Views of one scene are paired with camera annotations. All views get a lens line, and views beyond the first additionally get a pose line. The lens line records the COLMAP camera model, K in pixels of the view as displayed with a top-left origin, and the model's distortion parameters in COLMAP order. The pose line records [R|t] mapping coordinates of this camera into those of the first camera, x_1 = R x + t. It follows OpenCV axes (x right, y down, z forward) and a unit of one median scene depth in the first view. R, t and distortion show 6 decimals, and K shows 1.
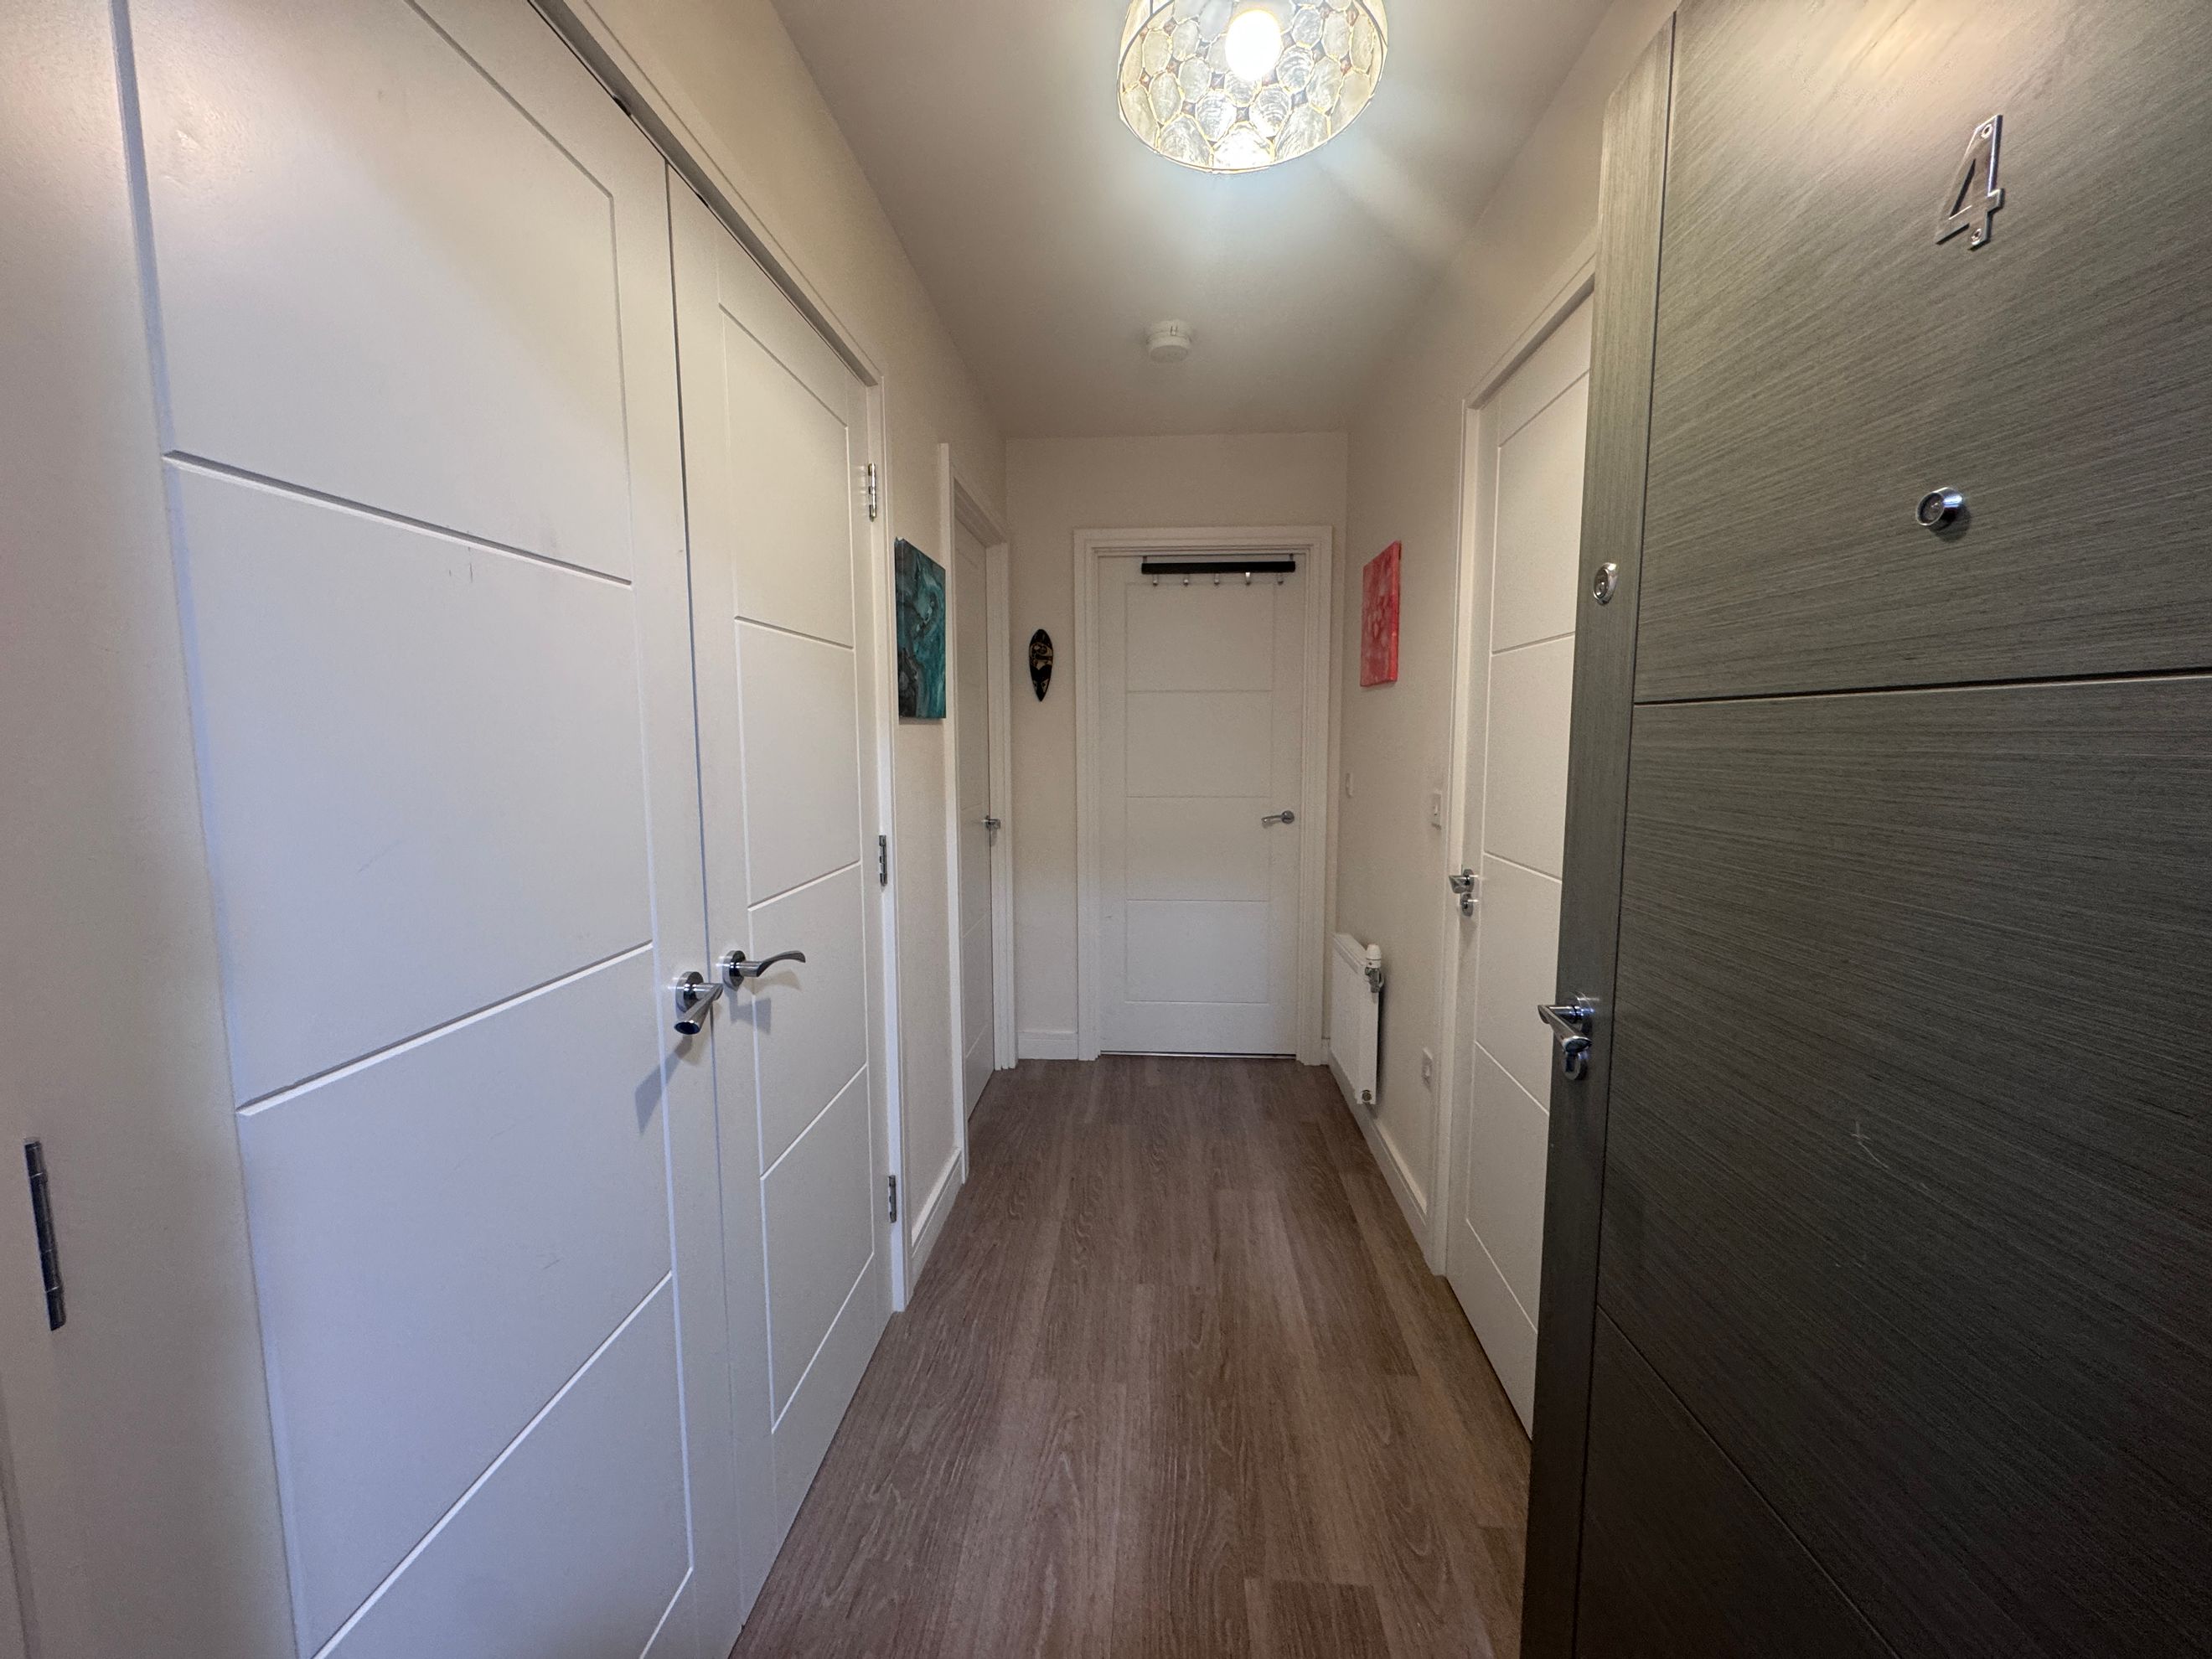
lens RADIAL K [[885.2, 0, 1111.3], [0, 885.2, 831.6], [0, 0, 1]] dist [0.004853, 0.000646]
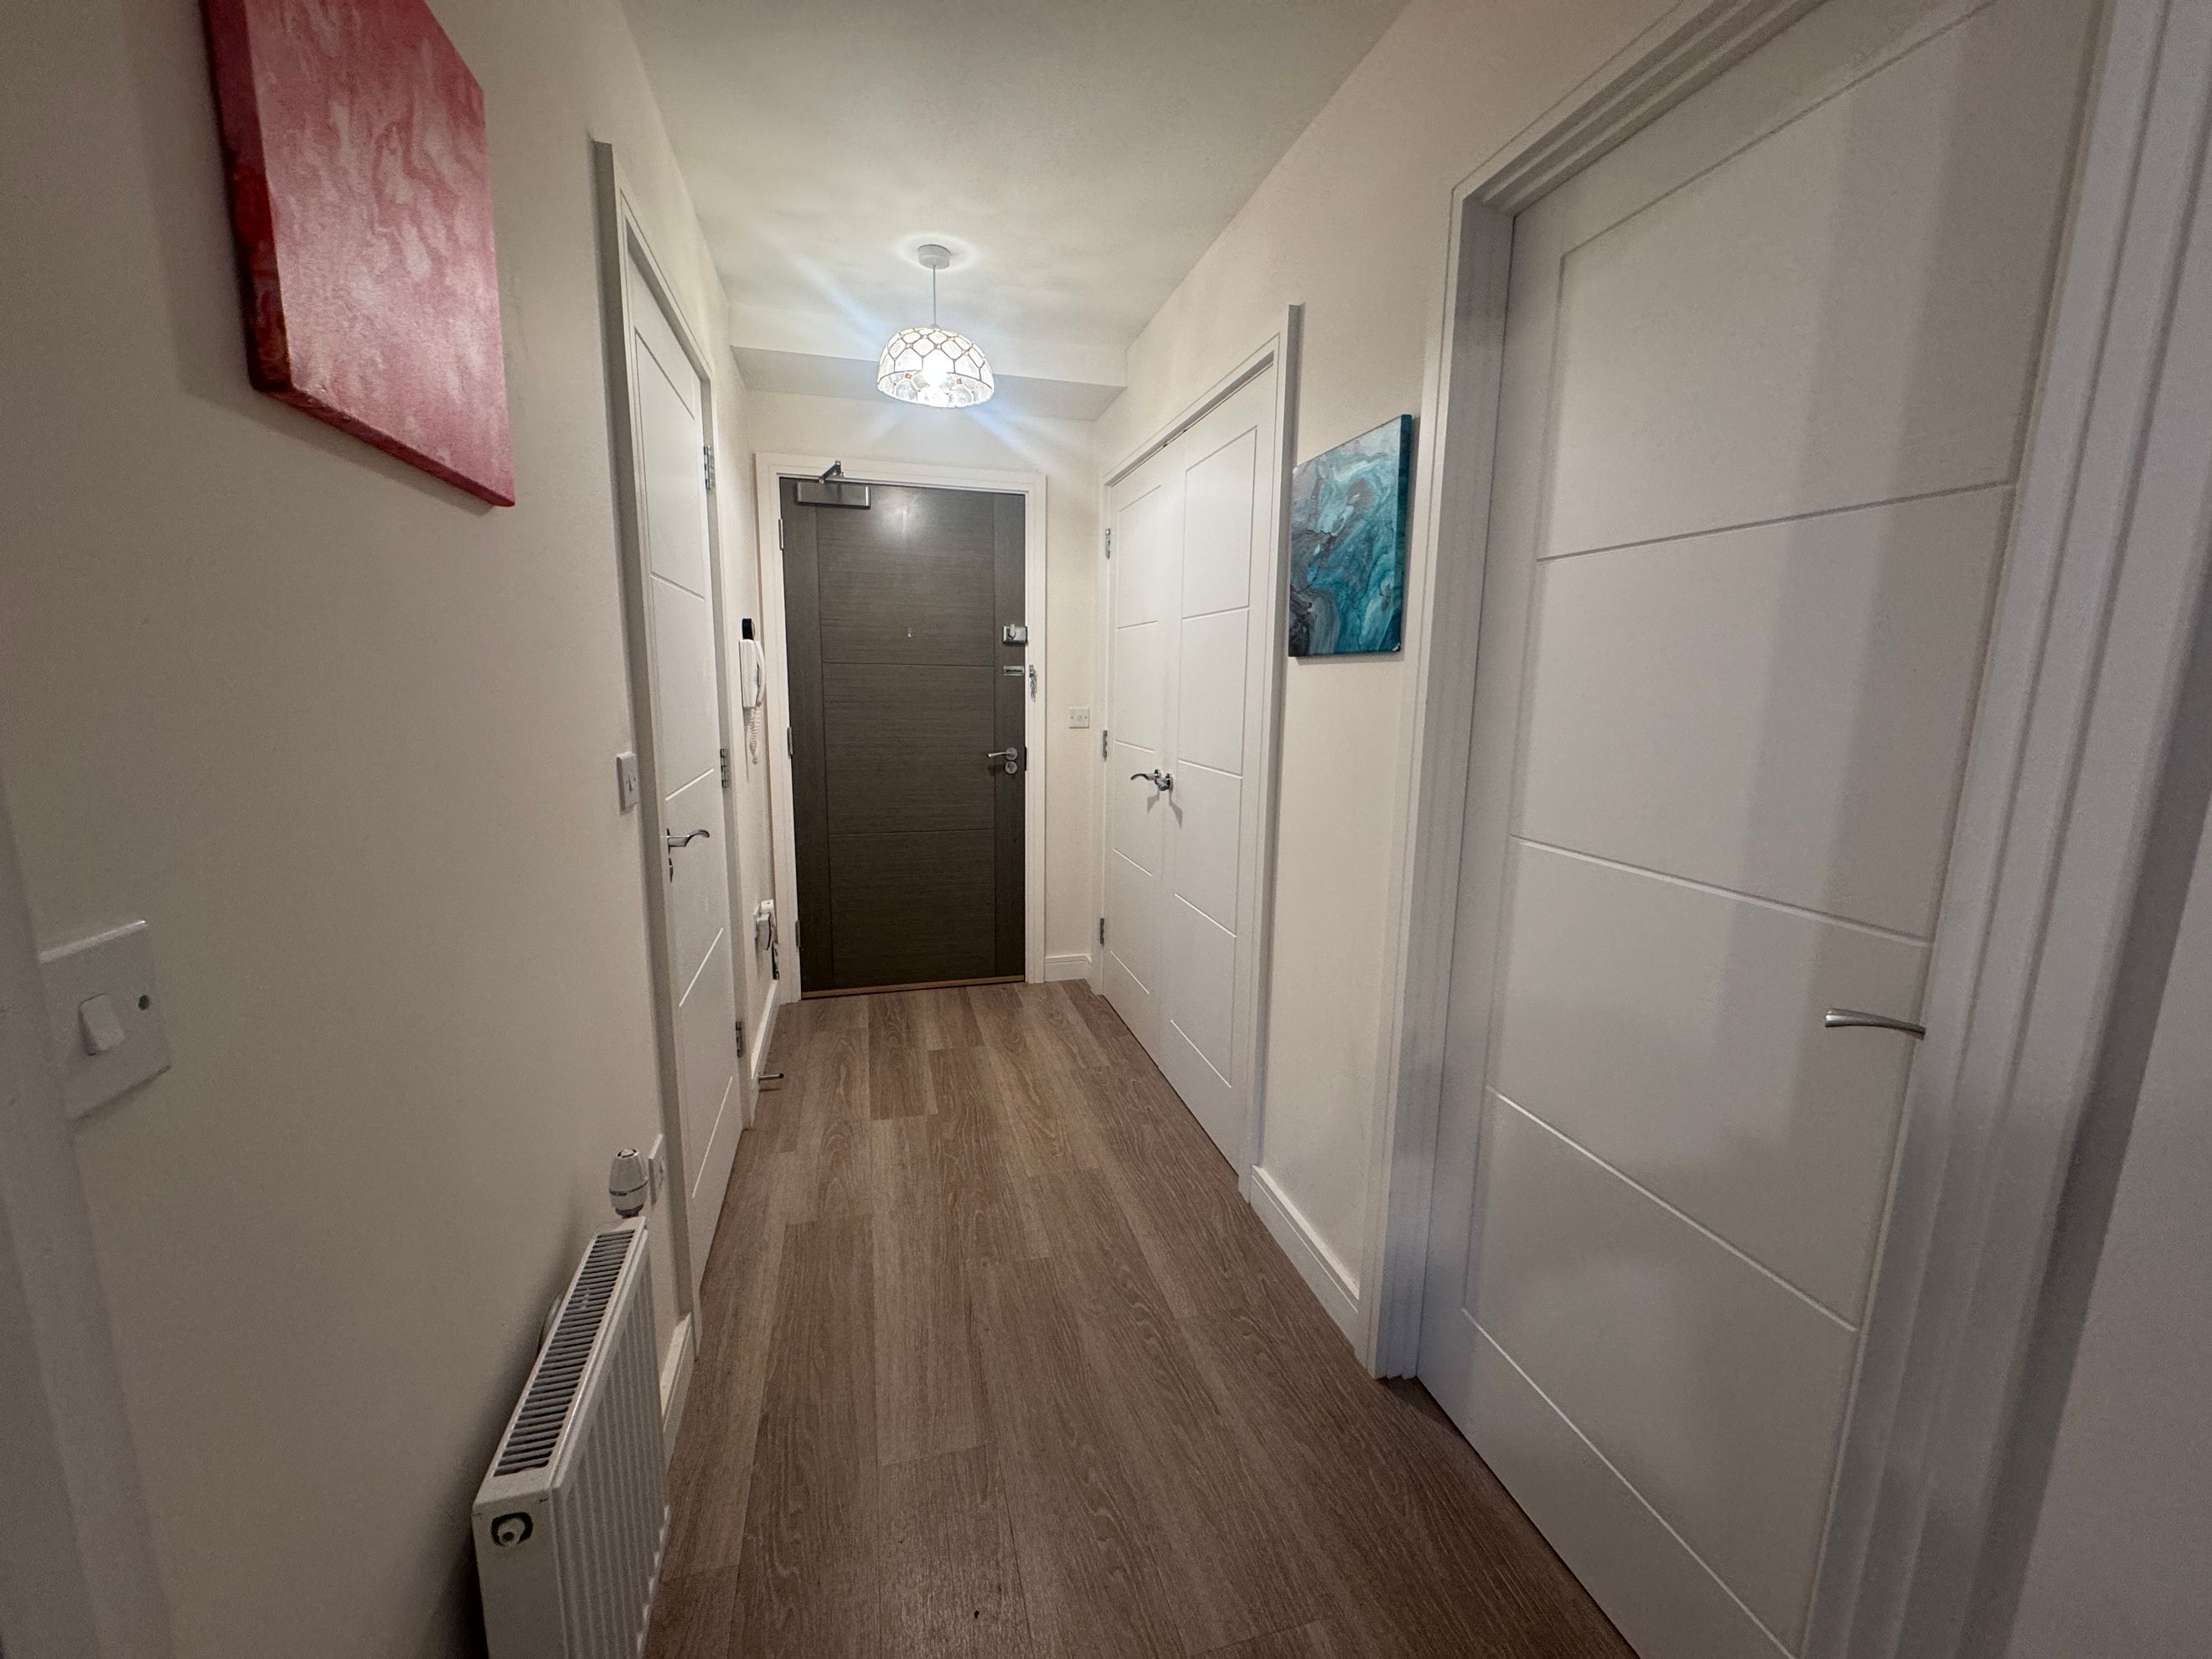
lens RADIAL K [[885.2, 0, 1110.5], [0, 885.2, 825.0], [0, 0, 1]] dist [0.004853, 0.000646]
pose [[-0.945612, 0.046860, -0.321904, 0.269727], [-0.044502, 0.961632, 0.270711, -0.208760], [0.322239, 0.270313, -0.907245, 1.885288]]
